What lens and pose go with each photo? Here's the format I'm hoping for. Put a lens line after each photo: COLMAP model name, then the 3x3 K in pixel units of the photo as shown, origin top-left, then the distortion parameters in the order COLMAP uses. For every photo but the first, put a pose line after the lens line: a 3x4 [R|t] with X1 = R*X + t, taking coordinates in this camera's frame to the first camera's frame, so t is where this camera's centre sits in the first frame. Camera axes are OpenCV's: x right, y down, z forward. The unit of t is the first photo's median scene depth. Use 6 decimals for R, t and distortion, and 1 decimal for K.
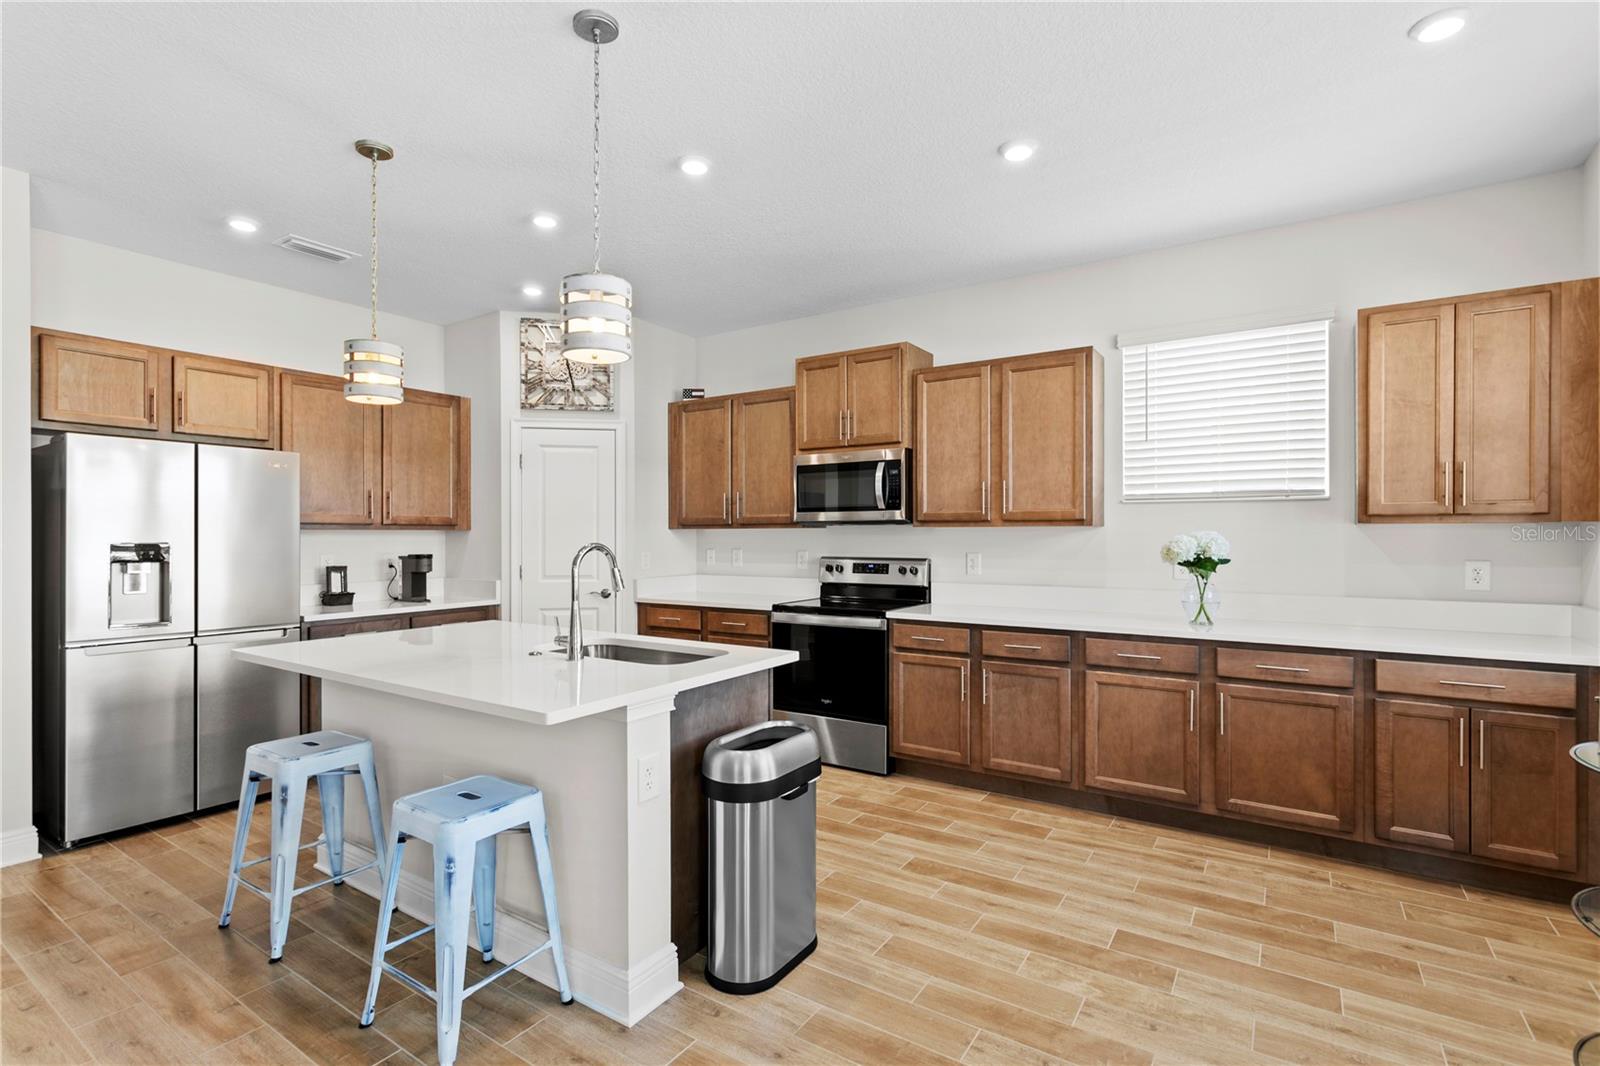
lens RADIAL K [[765.0, 0, 773.5], [0, 765.0, 528.6], [0, 0, 1]] dist [-0.000731, 0.004125]
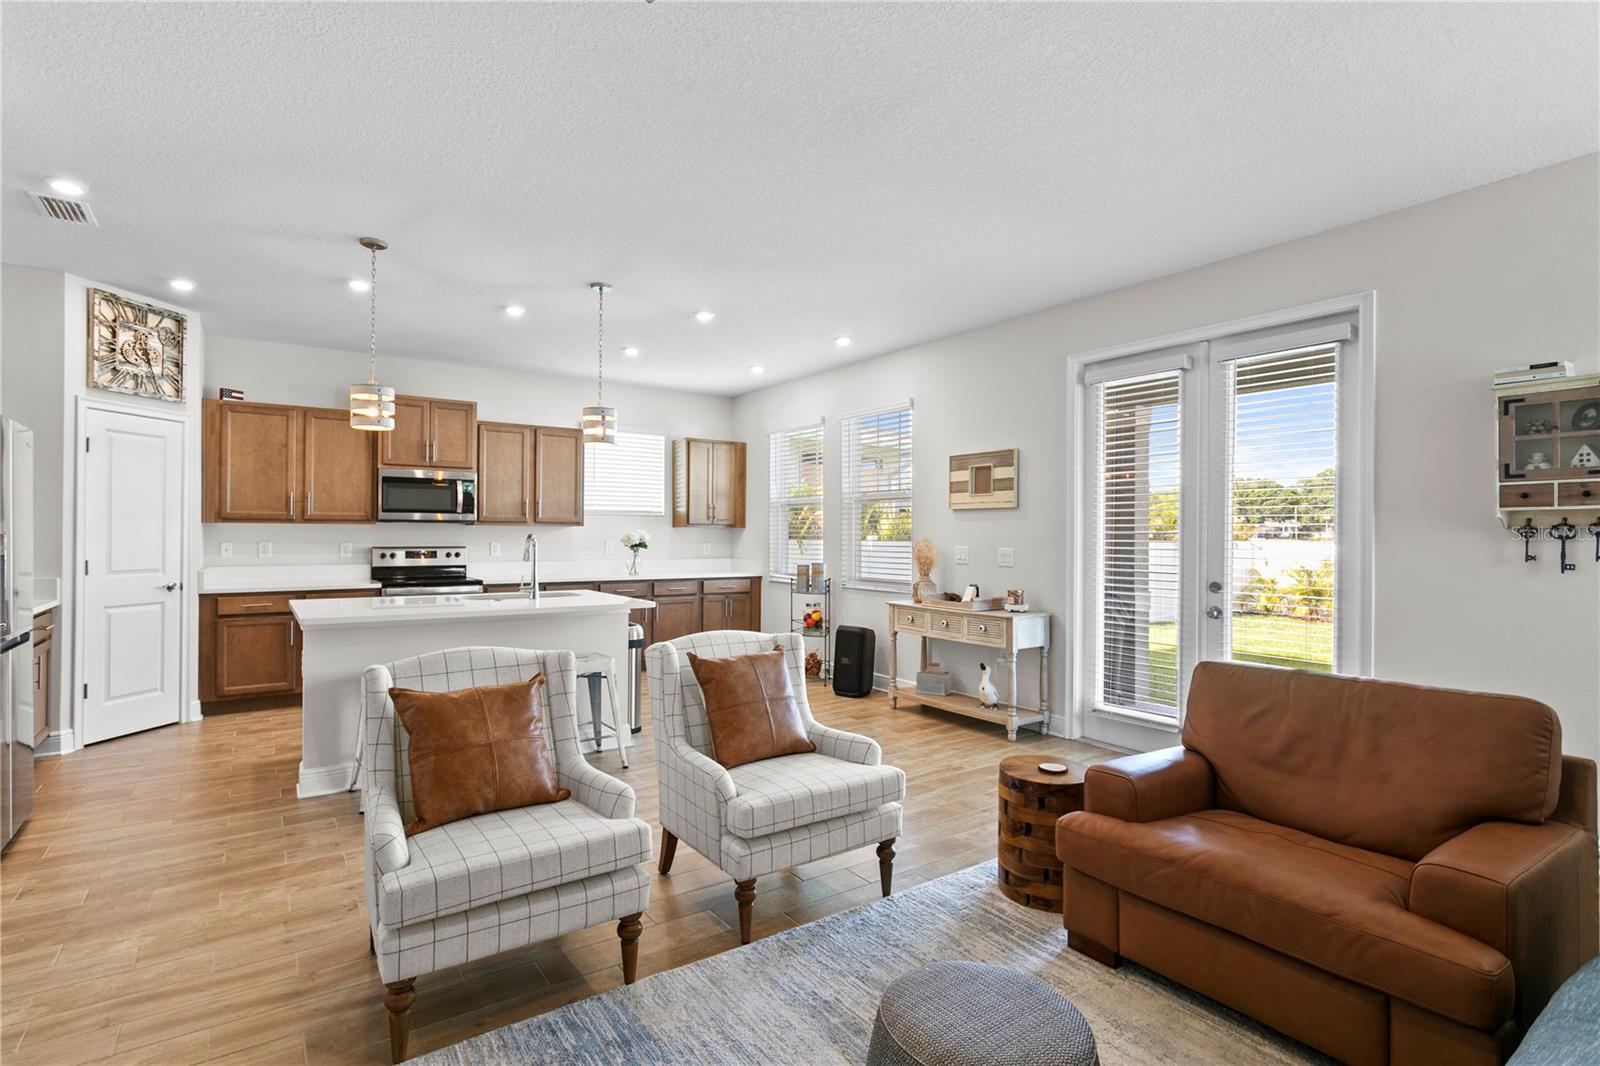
lens RADIAL K [[765.0, 0, 771.5], [0, 765.0, 532.5], [0, 0, 1]] dist [-0.000731, 0.004125]
pose [[0.374154, 0.005504, 0.927350, -1.252327], [-0.014117, 0.999900, -0.000239, 0.005899], [-0.927259, -0.013002, 0.374194, -0.134972]]
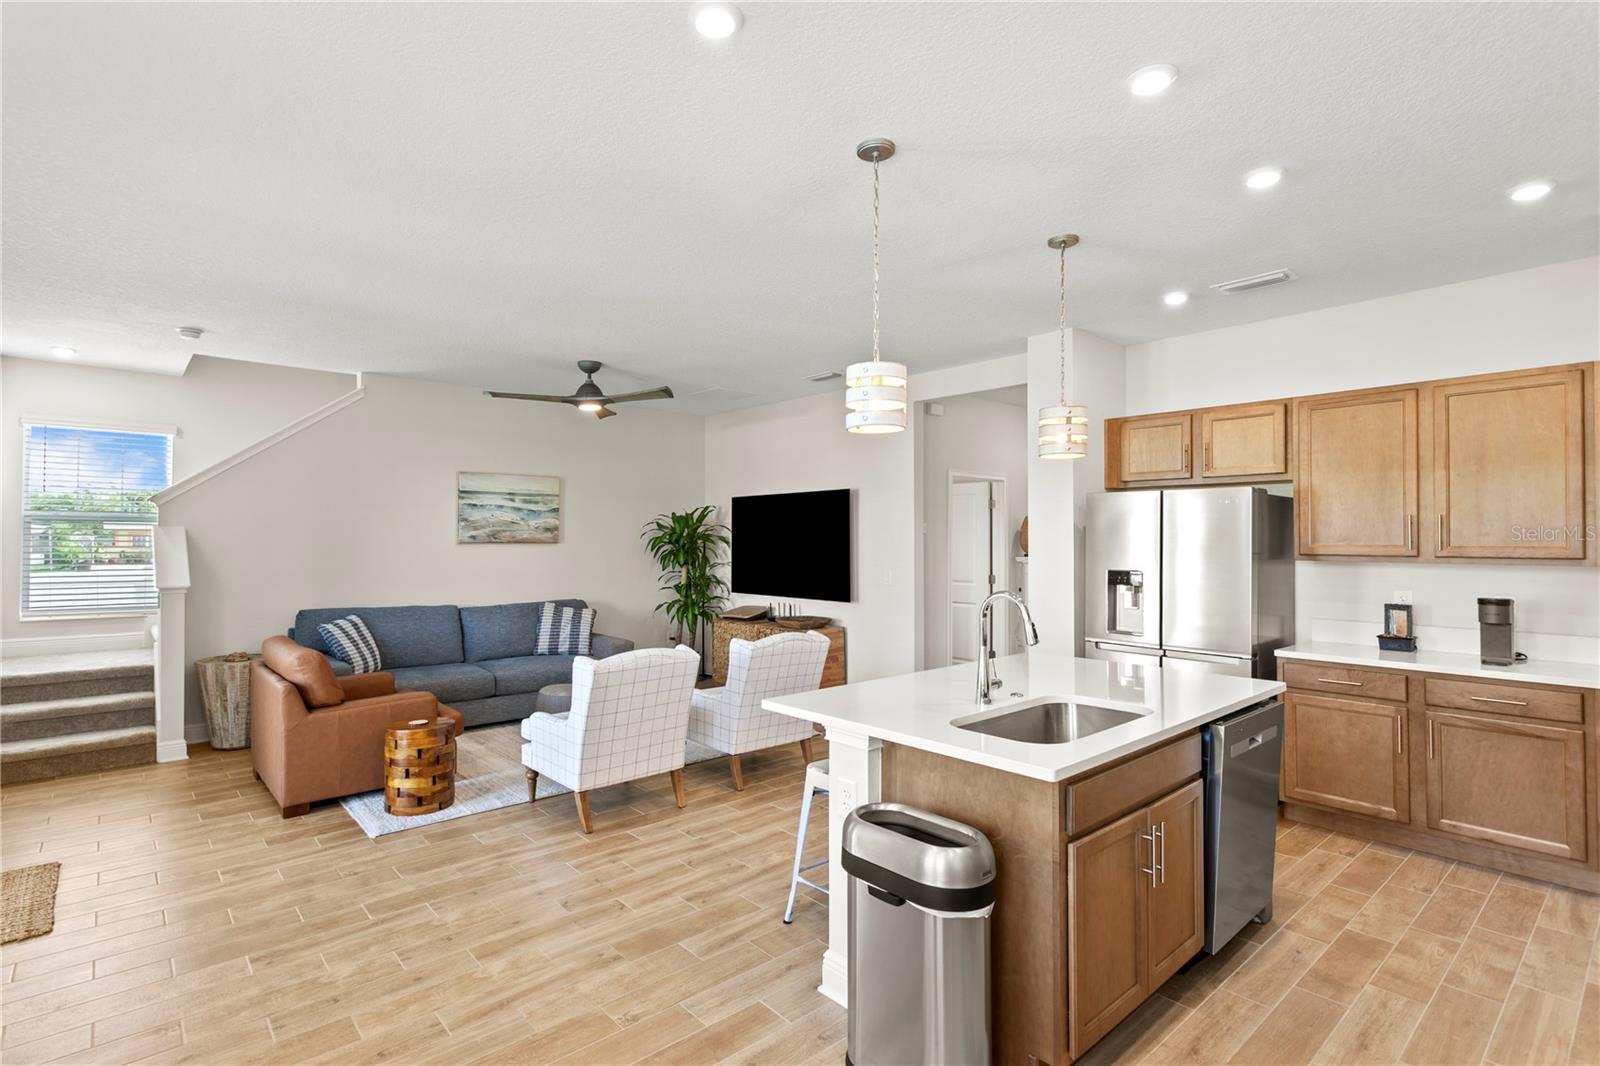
lens RADIAL K [[765.0, 0, 784.9], [0, 765.0, 532.0], [0, 0, 1]] dist [-0.000731, 0.004125]
pose [[-0.244951, -0.005668, -0.969519, 0.585069], [0.005732, 0.999957, -0.007294, -0.039214], [0.969518, -0.007344, -0.244908, 0.723734]]
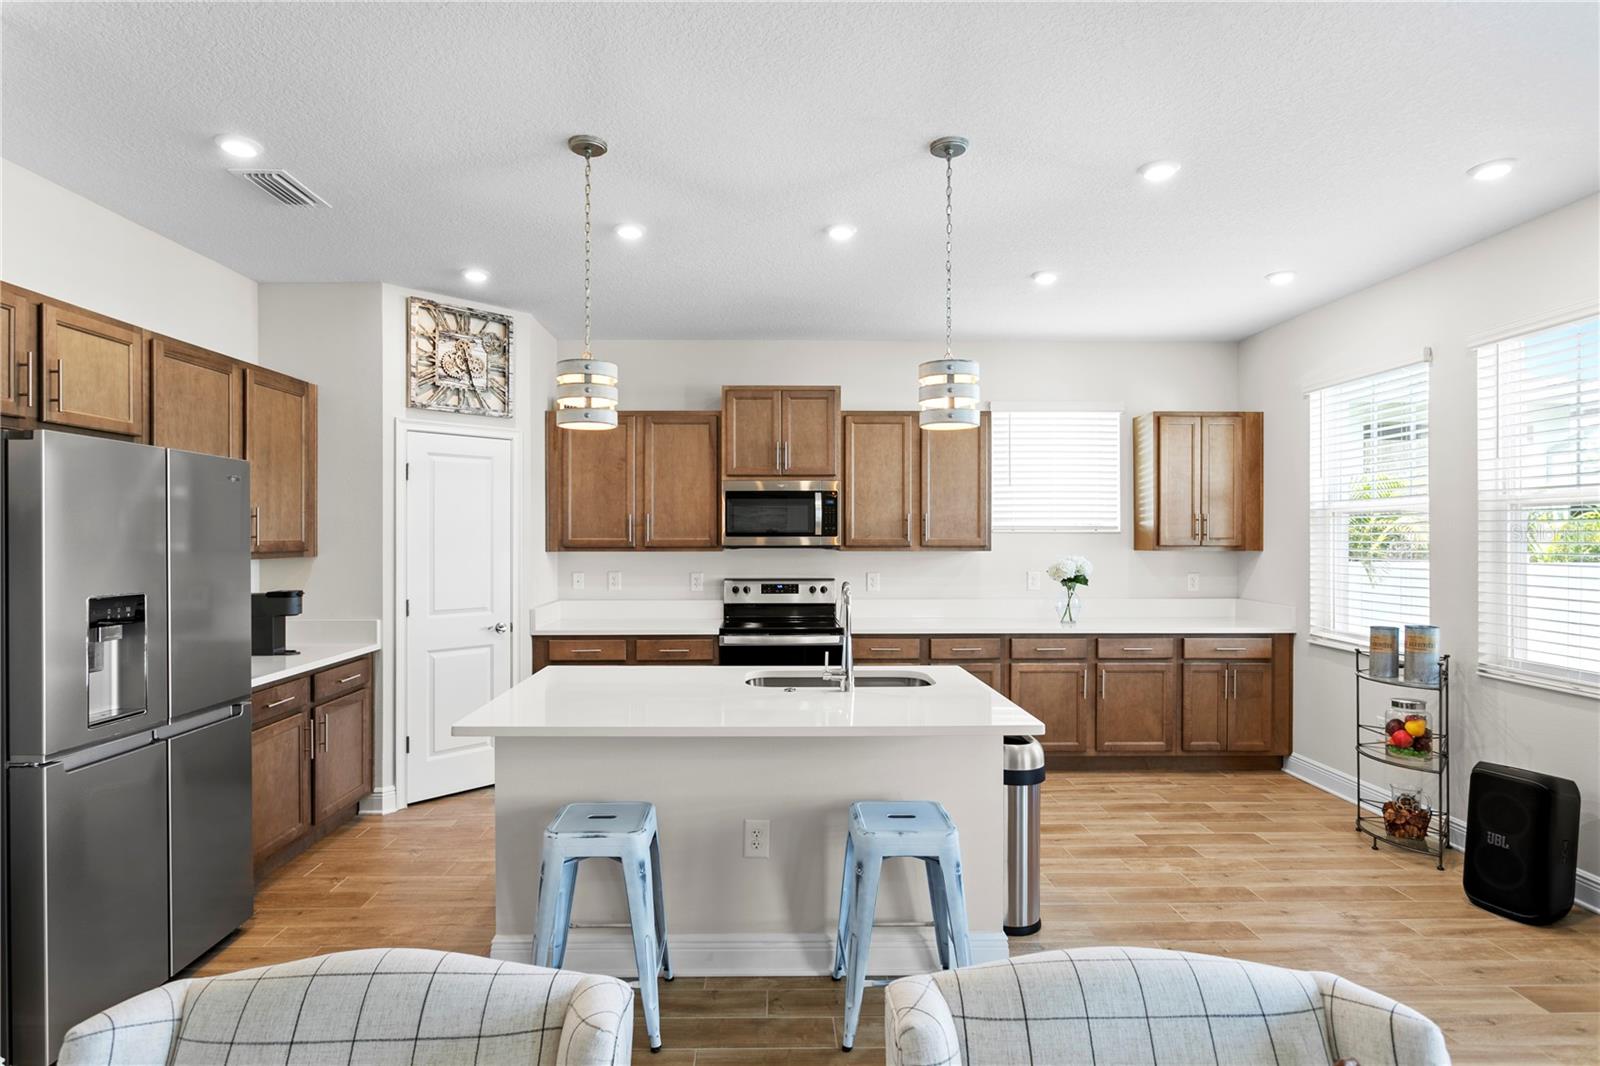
lens RADIAL K [[830.0, 0, 782.7], [0, 830.0, 533.3], [0, 0, 1]] dist [-0.007457, 0.007022]
pose [[0.817295, 0.002771, 0.576213, -0.738209], [-0.005571, 0.999980, 0.003094, -0.039762], [-0.576193, -0.005739, 0.817294, 0.067873]]
